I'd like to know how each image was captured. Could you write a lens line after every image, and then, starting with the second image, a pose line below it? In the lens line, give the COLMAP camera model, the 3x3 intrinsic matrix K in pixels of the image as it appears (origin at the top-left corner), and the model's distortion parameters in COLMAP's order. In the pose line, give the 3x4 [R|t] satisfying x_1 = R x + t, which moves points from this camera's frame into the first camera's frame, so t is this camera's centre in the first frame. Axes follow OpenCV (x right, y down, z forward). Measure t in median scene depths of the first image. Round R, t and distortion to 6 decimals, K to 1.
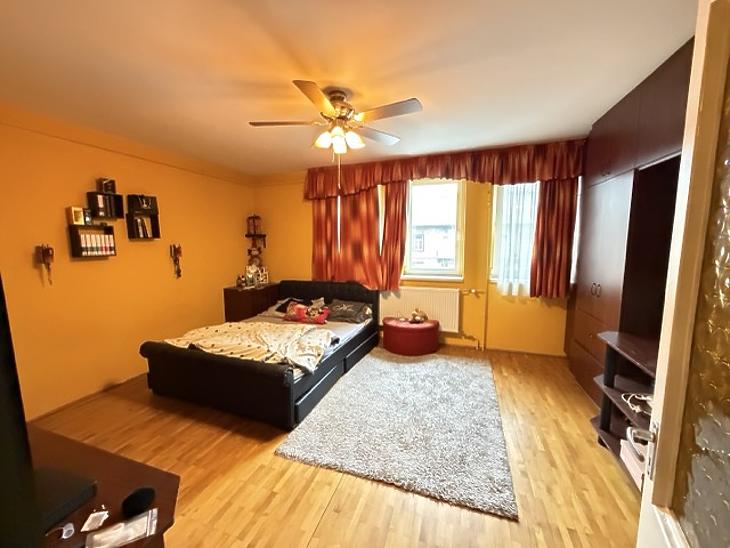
lens RADIAL K [[294.9, 0, 364.6], [0, 294.9, 275.7], [0, 0, 1]] dist [-0.000616, -0.000017]
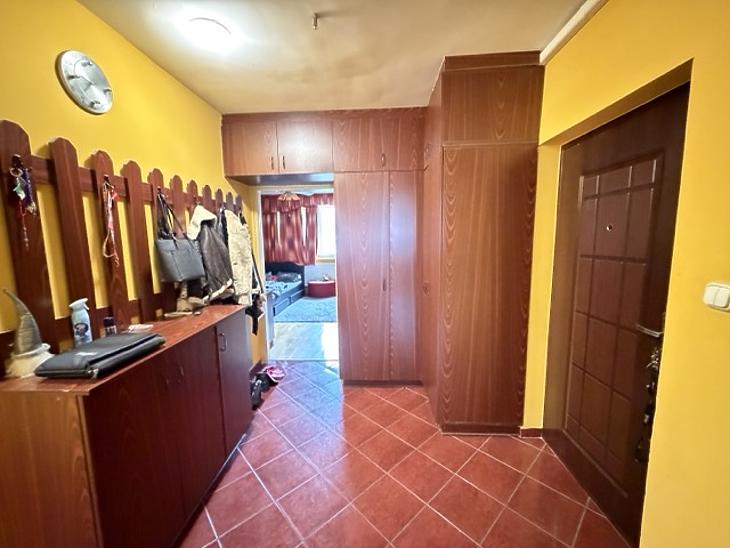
lens RADIAL K [[294.9, 0, 364.6], [0, 294.9, 272.3], [0, 0, 1]] dist [-0.000616, -0.000017]
pose [[0.964987, -0.042054, 0.258904, -0.066576], [0.039251, 0.999101, 0.015987, 0.077197], [-0.259344, -0.005265, 0.965771, -0.845310]]
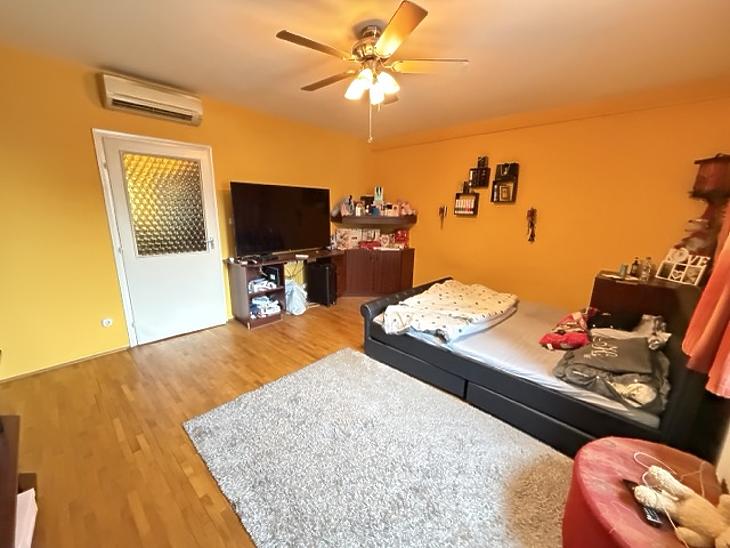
lens RADIAL K [[294.9, 0, 364.7], [0, 294.9, 273.4], [0, 0, 1]] dist [-0.000616, -0.000017]
pose [[-0.416808, 0.196371, -0.887530, 0.463705], [-0.117304, 0.956602, 0.266743, -0.083004], [0.901394, 0.215292, -0.375684, 0.805970]]
